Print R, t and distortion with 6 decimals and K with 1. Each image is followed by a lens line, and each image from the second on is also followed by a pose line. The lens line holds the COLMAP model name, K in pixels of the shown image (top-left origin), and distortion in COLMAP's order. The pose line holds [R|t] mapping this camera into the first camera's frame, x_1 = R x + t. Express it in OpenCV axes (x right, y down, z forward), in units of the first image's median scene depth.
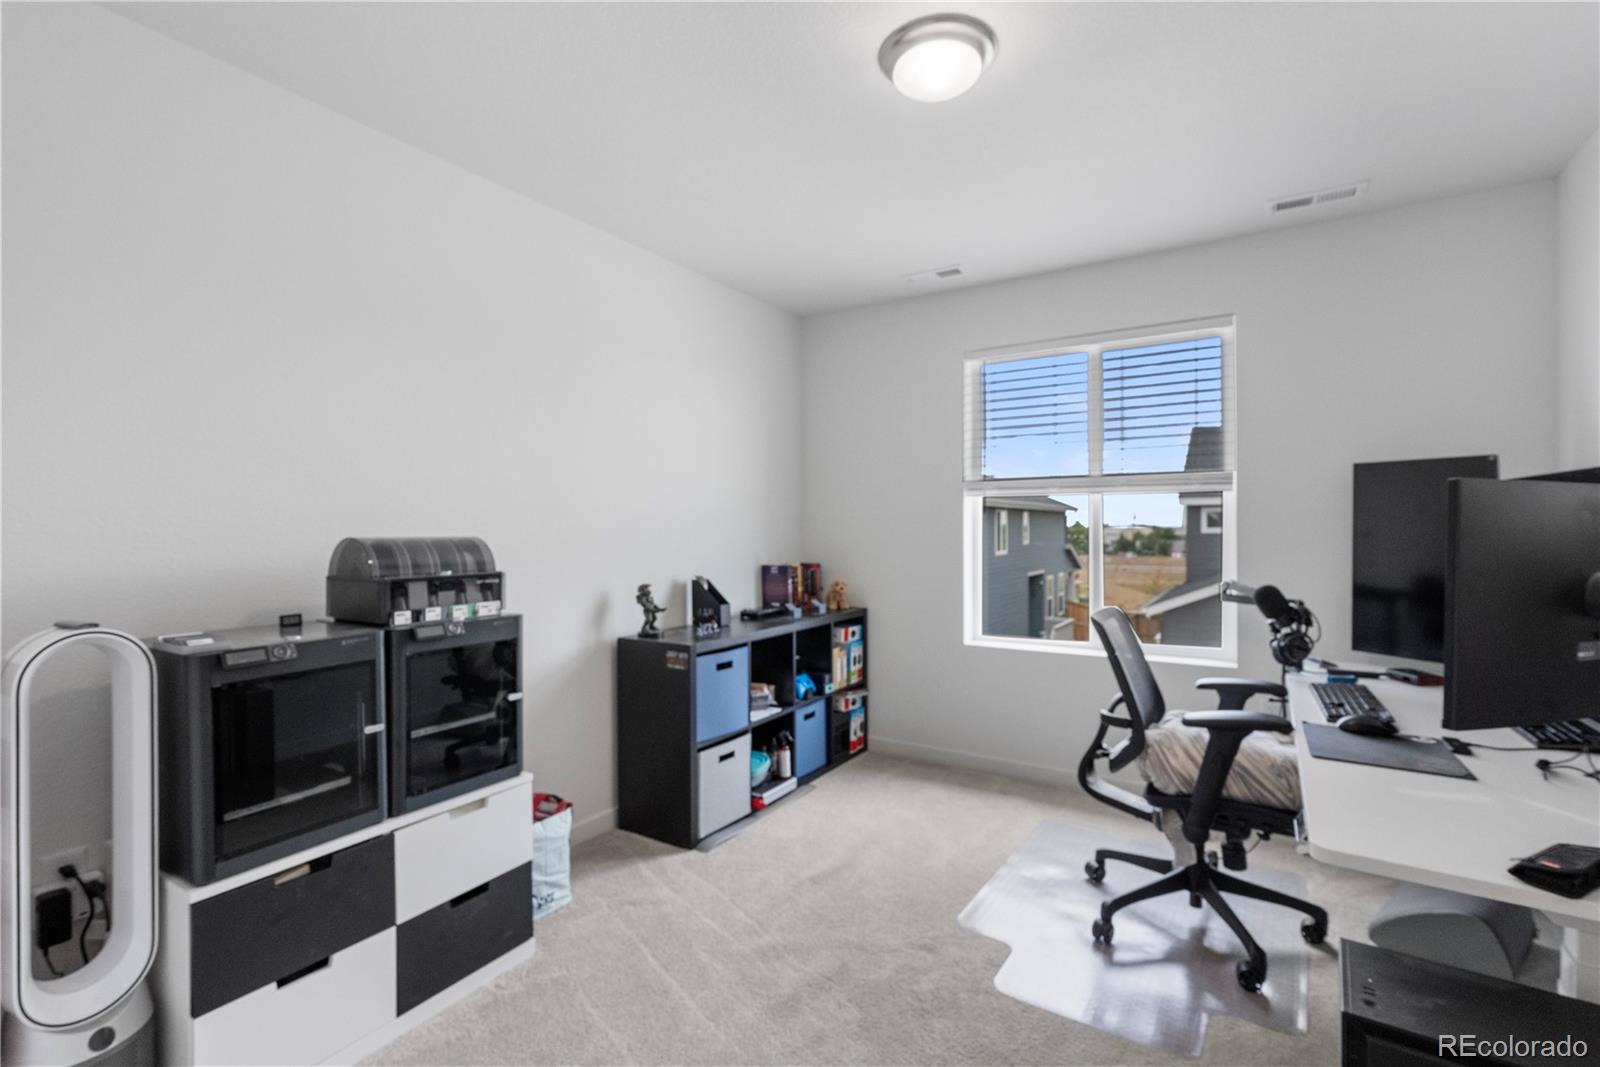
lens RADIAL K [[718.9, 0, 800.4], [0, 718.9, 528.2], [0, 0, 1]] dist [-0.004499, 0.001644]
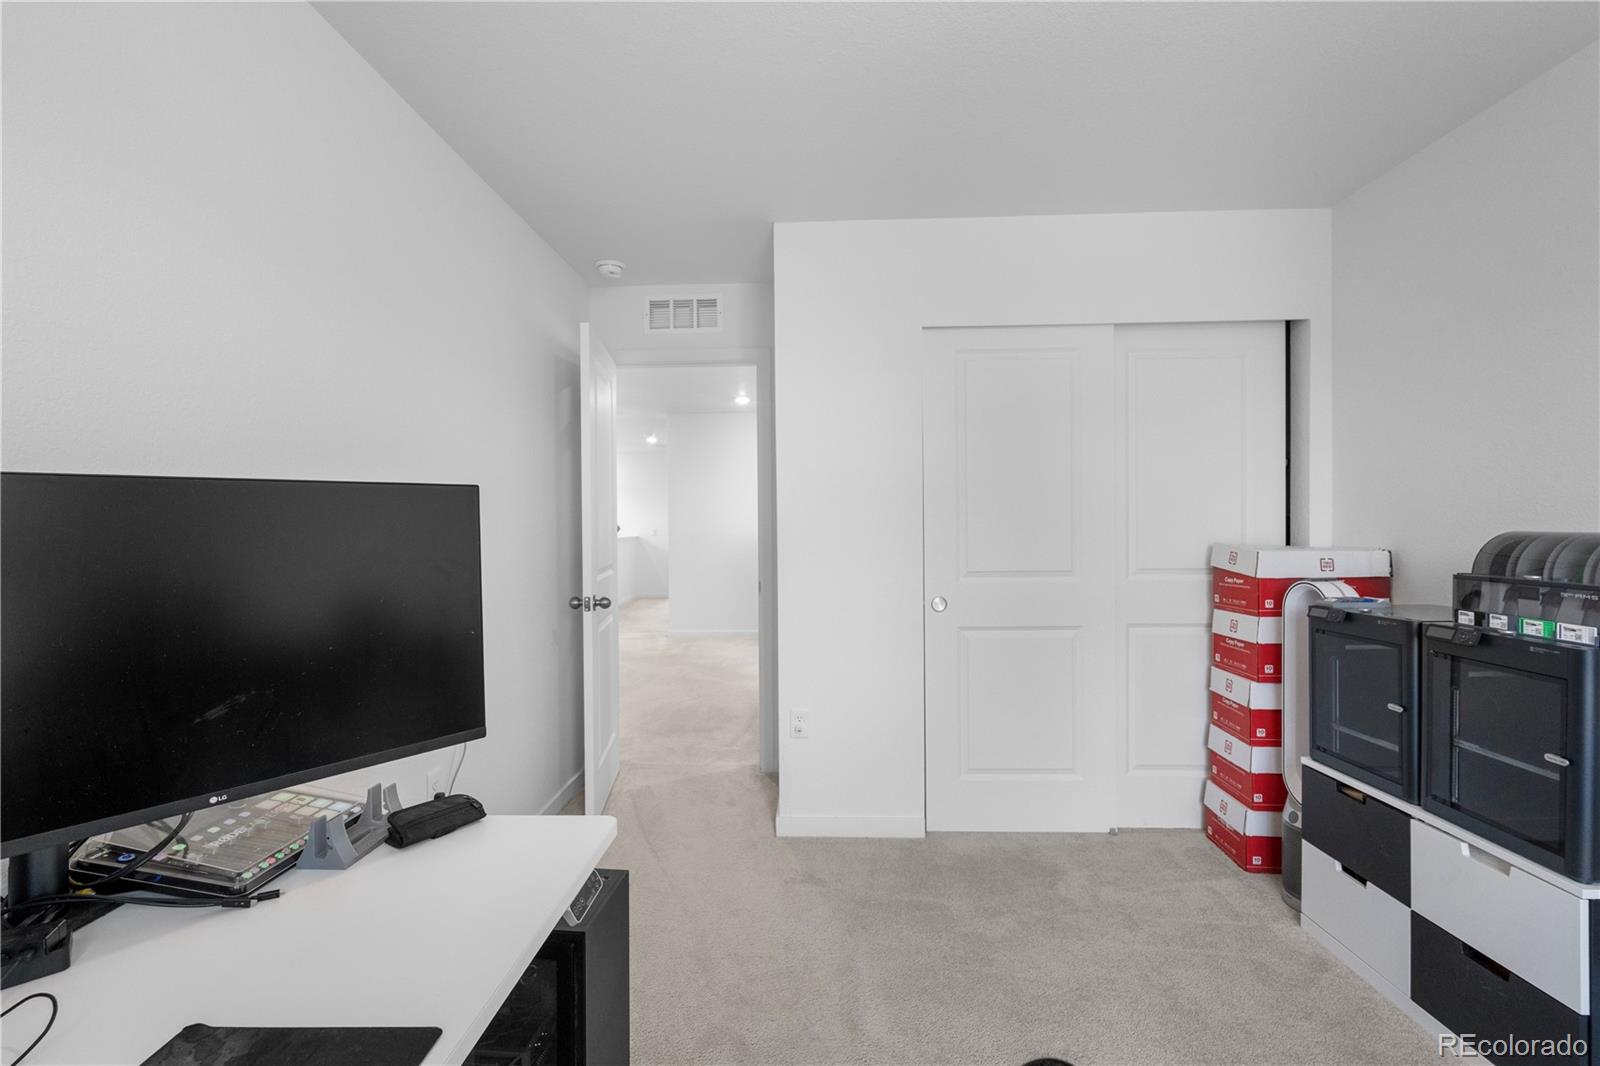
lens RADIAL K [[718.9, 0, 800.5], [0, 718.9, 529.5], [0, 0, 1]] dist [-0.004499, 0.001644]
pose [[-0.857220, 0.006659, -0.514907, 1.091122], [0.000879, 0.999934, 0.011468, -0.003500], [0.514949, 0.009378, -0.857169, 2.186010]]
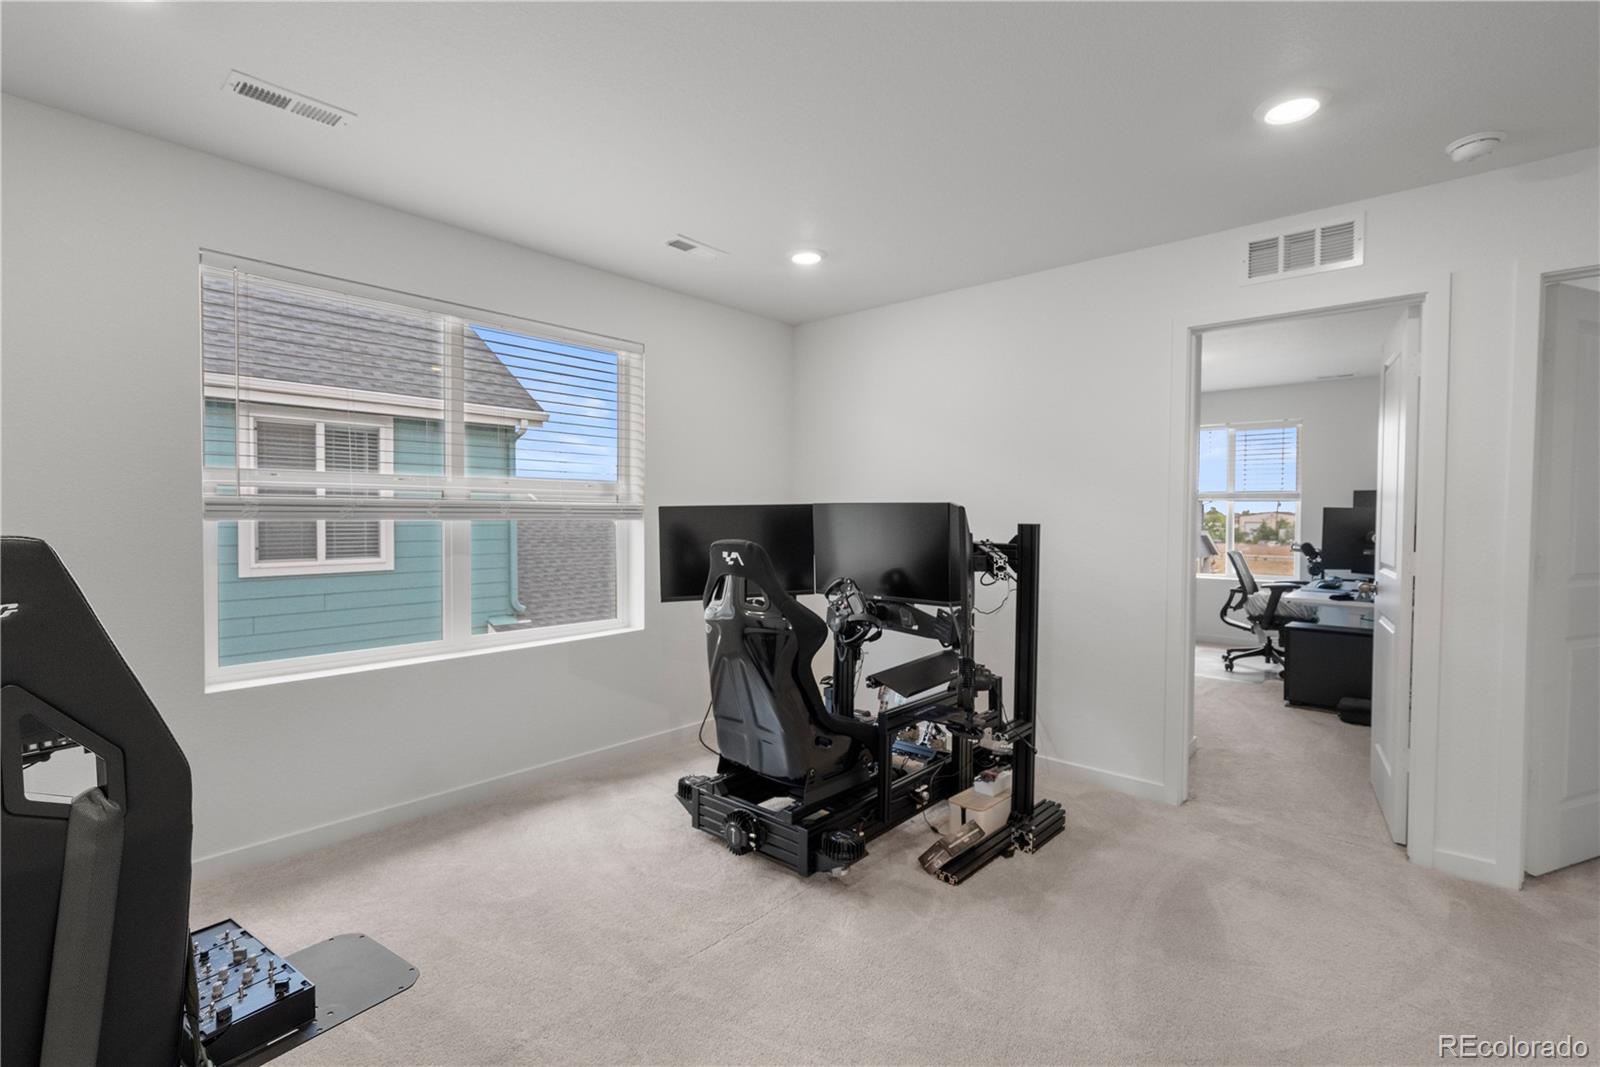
lens RADIAL K [[718.9, 0, 804.4], [0, 718.9, 526.2], [0, 0, 1]] dist [-0.004499, 0.001644]
pose [[0.988758, 0.014654, -0.148805, -0.656100], [-0.011521, 0.999694, 0.021891, -0.009007], [0.149081, -0.019931, 0.988624, -1.629245]]
